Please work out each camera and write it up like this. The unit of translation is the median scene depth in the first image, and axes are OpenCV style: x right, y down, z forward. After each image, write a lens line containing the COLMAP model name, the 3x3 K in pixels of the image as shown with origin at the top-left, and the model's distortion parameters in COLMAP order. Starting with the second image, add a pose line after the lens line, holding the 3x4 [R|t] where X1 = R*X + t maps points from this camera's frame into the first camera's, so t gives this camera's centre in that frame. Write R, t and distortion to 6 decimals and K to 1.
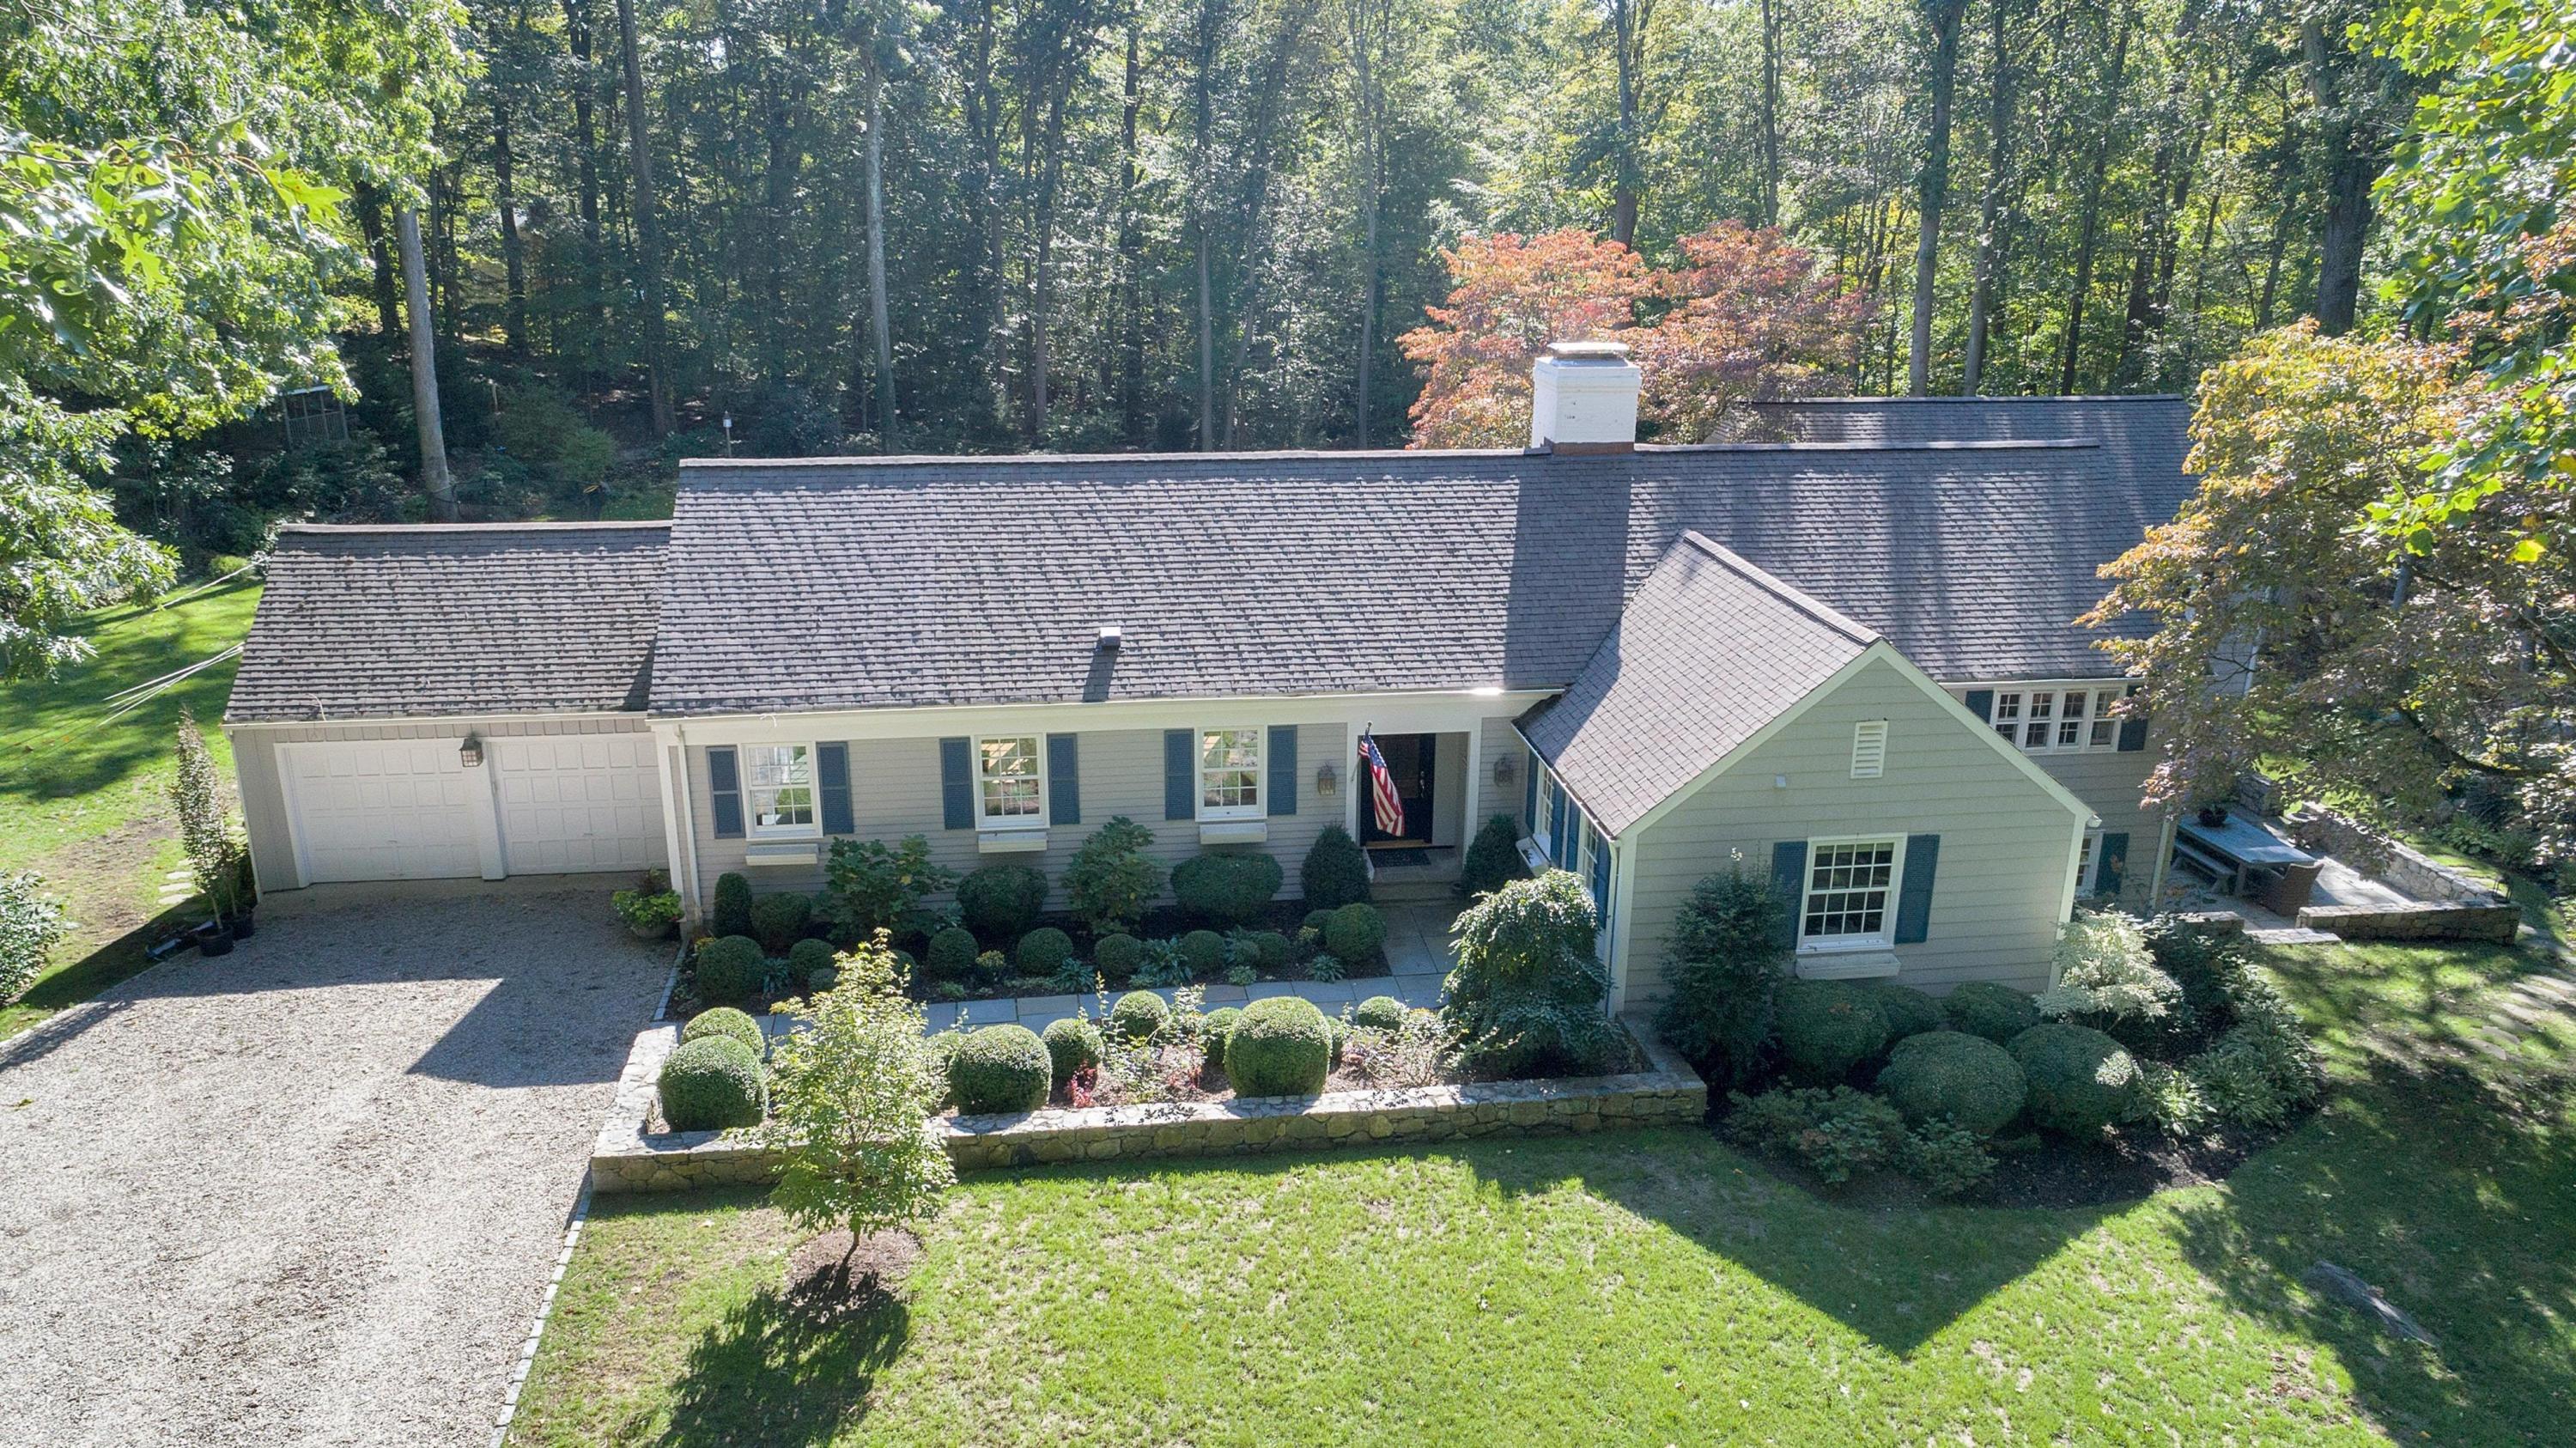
lens RADIAL K [[1733.2, 0, 1288.0], [0, 1733.2, 724.0], [0, 0, 1]] dist [-0.000339, 0.000279]
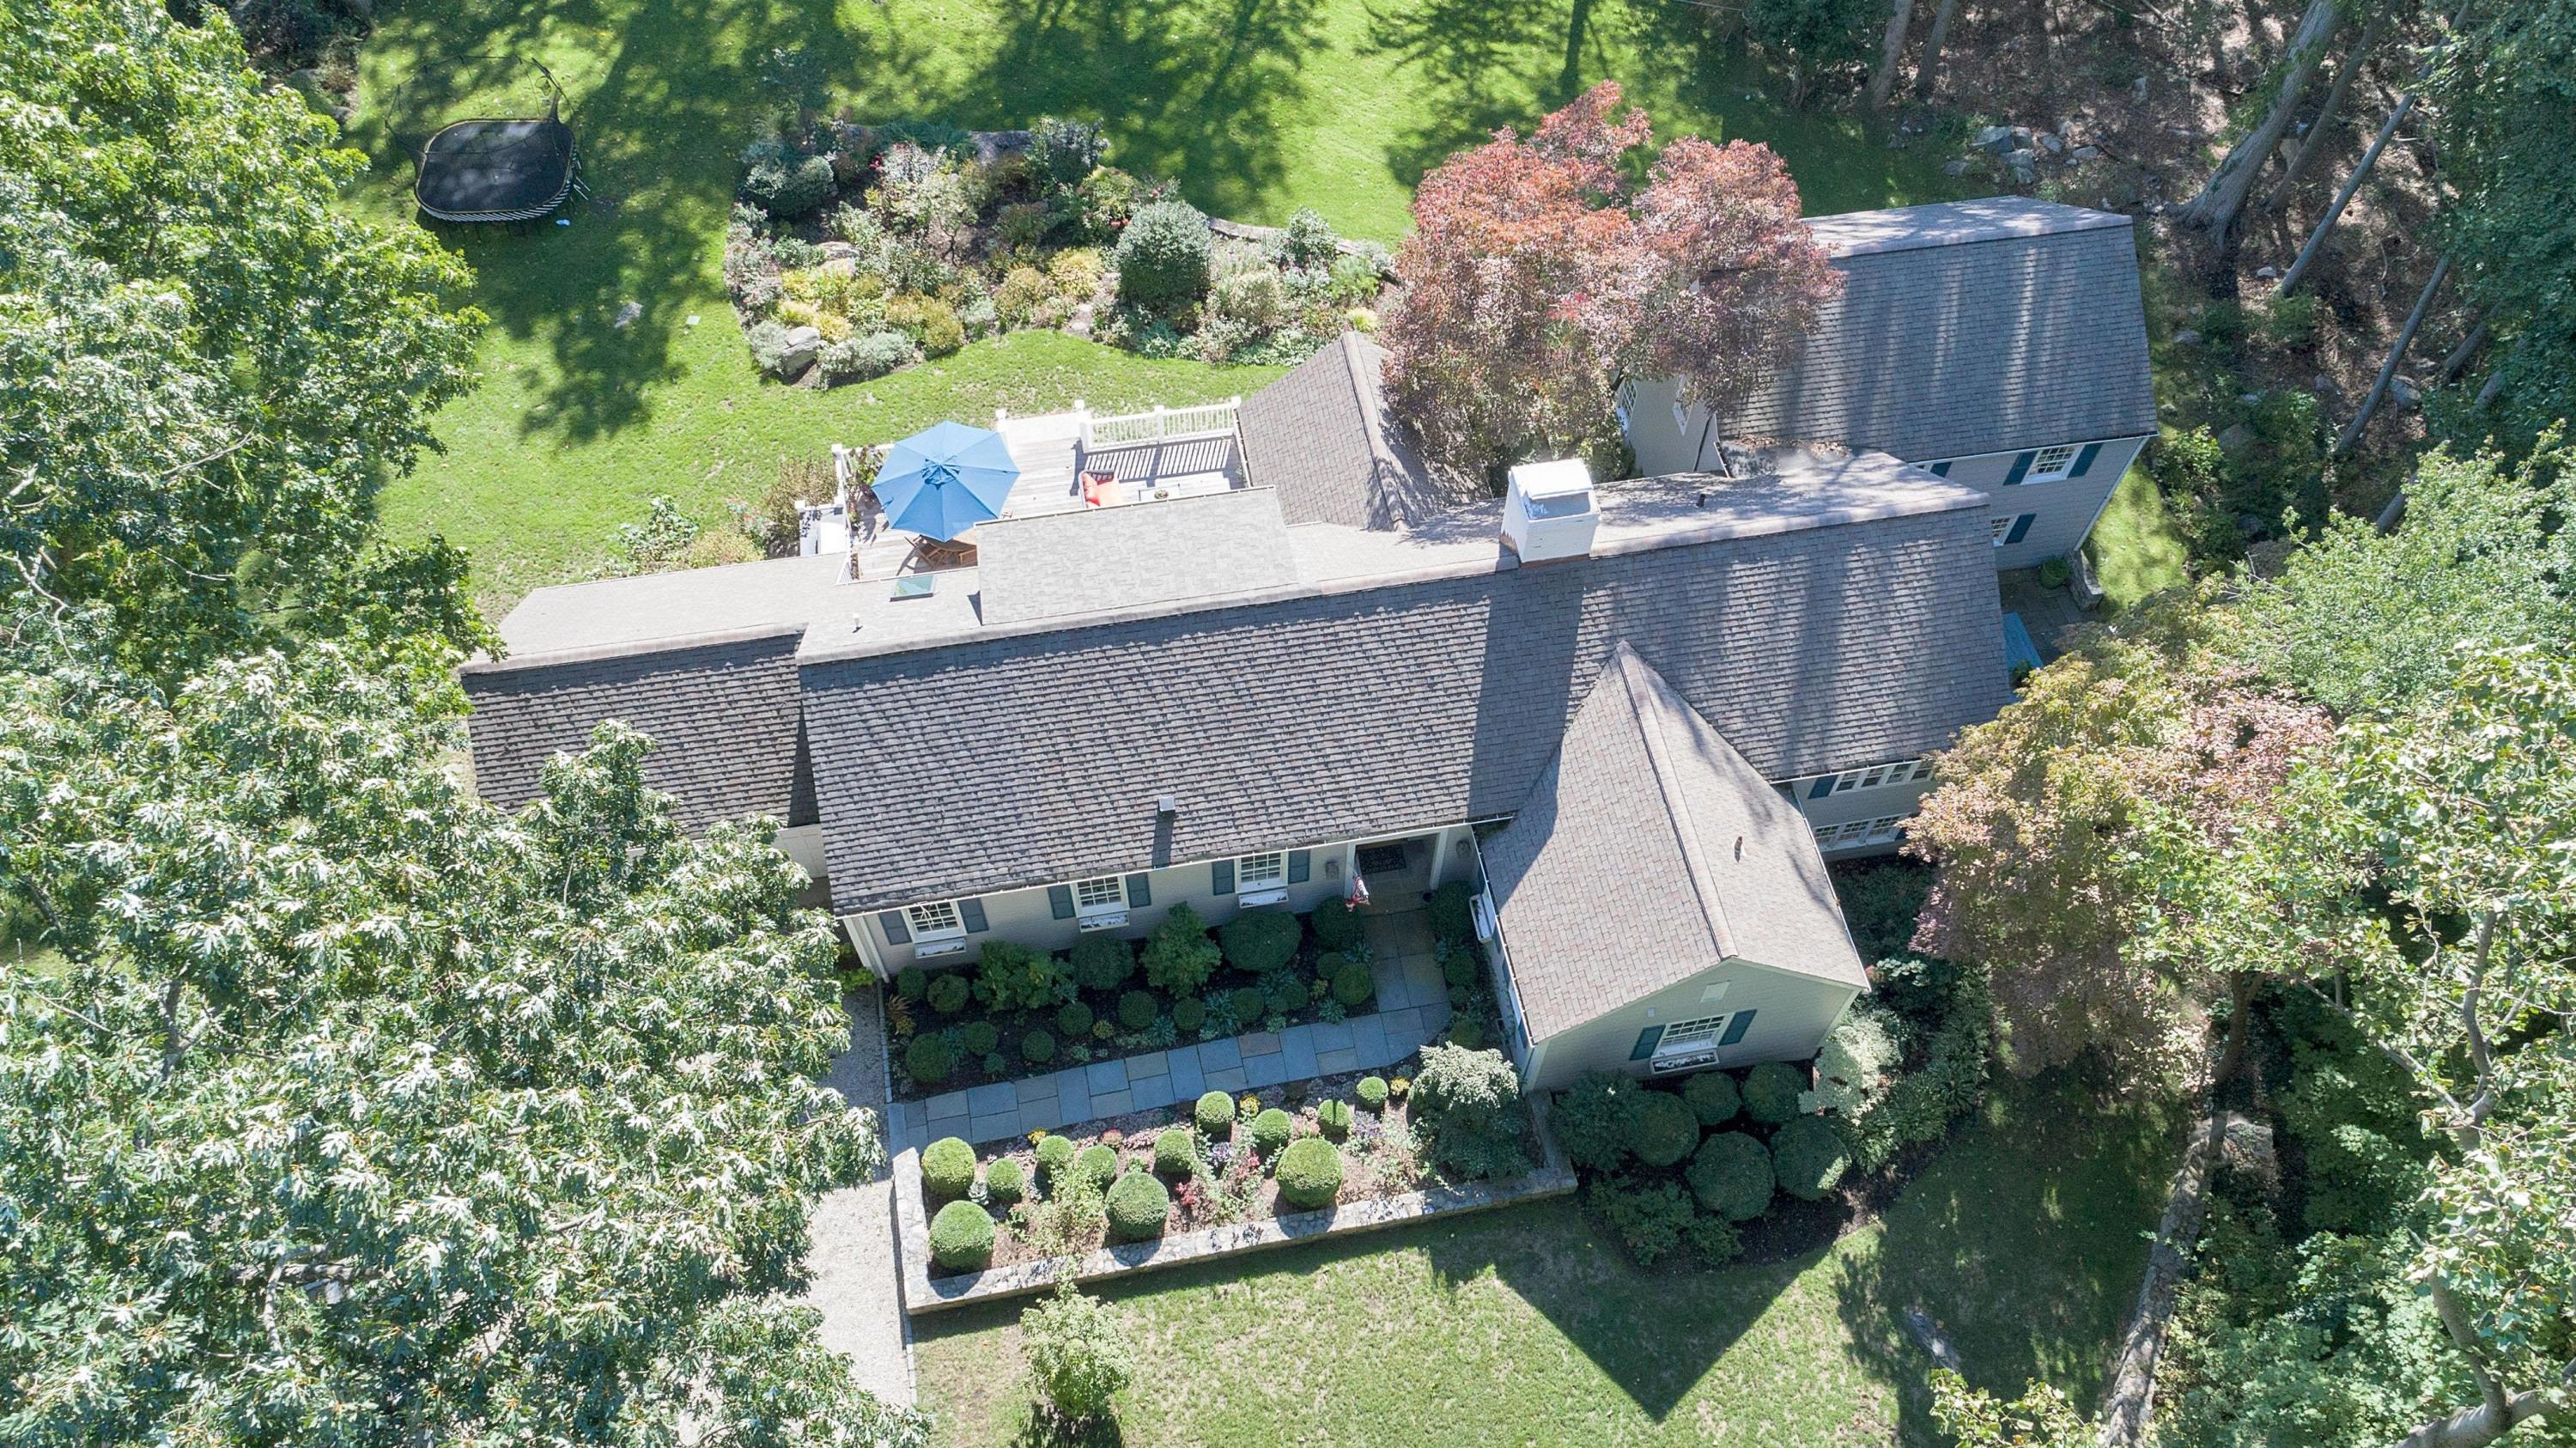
lens RADIAL K [[1733.2, 0, 1288.0], [0, 1733.2, 724.0], [0, 0, 1]] dist [-0.000339, 0.000279]
pose [[0.999258, -0.031302, 0.022437, -0.049646], [0.010612, 0.783814, 0.620906, -1.147291], [-0.037022, -0.620207, 0.783564, 0.020503]]
